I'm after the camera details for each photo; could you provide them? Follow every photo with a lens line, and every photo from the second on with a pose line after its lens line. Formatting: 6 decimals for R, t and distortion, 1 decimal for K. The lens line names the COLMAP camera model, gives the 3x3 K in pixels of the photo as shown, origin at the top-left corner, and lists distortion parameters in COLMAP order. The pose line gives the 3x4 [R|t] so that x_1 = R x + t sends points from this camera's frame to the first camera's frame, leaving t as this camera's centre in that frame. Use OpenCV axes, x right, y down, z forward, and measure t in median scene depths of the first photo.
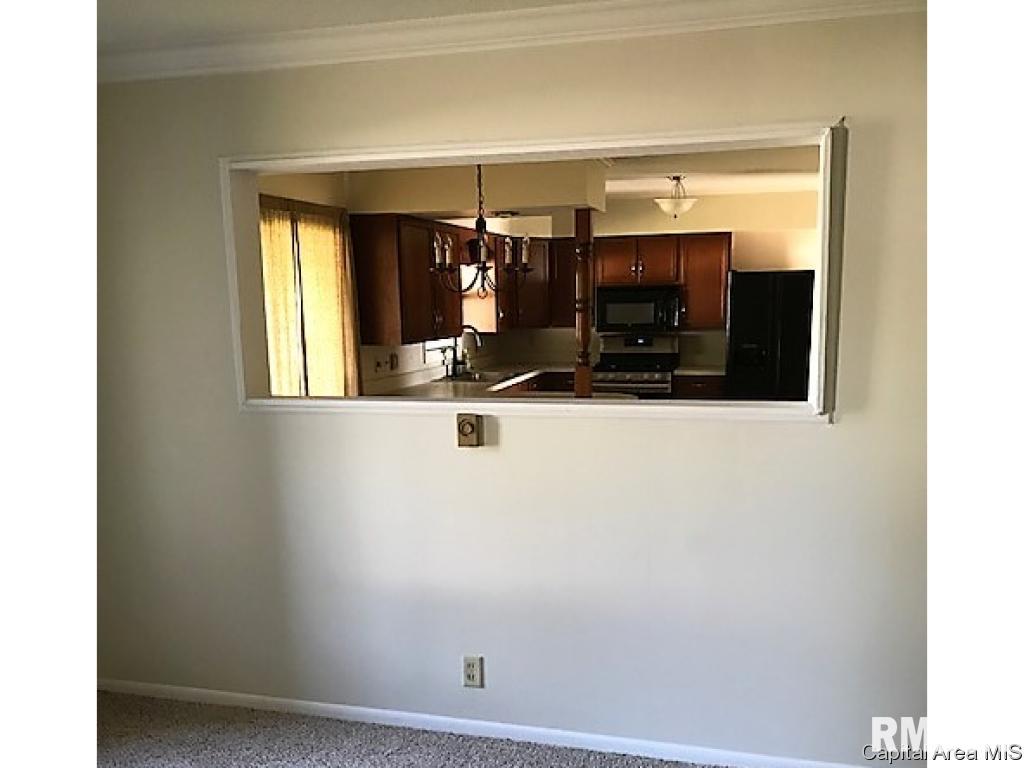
lens RADIAL K [[835.7, 0, 512.0], [0, 835.7, 384.0], [0, 0, 1]] dist [0.082420, -0.000501]
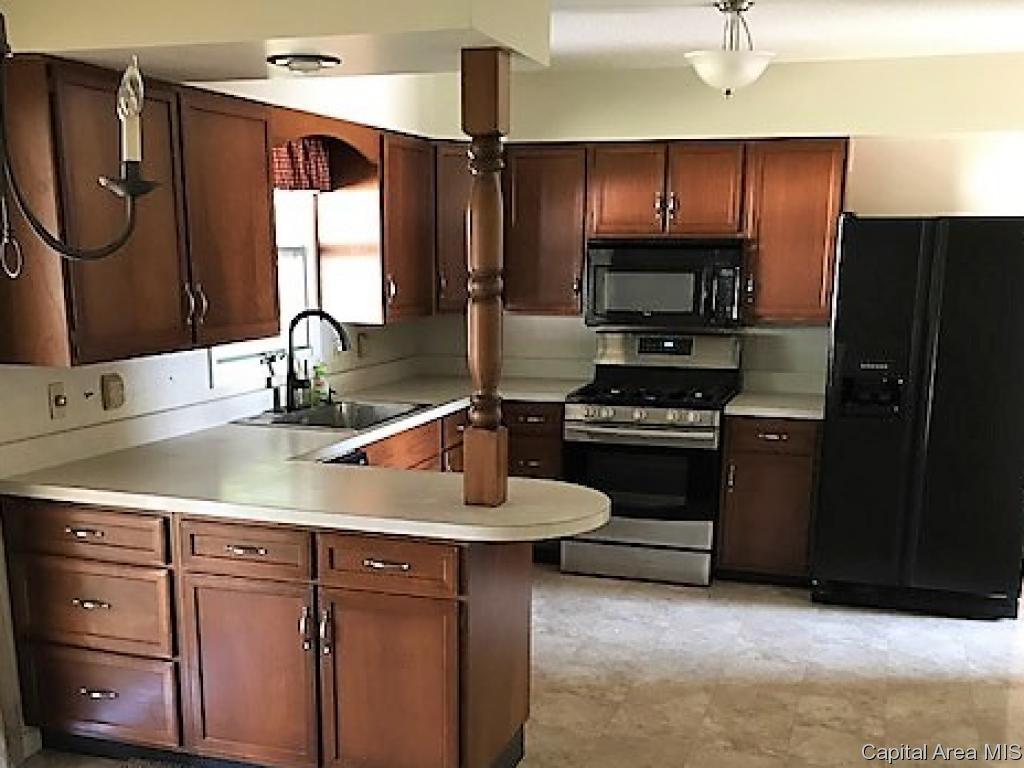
lens RADIAL K [[1131.4, 0, 512.6], [0, 1131.4, 438.4], [0, 0, 1]] dist [0.001517, 0.017953]
pose [[0.999330, 0.027834, -0.023768, 0.079320], [-0.026219, 0.997493, 0.065735, -0.038815], [0.025538, -0.065068, 0.997554, 0.299810]]
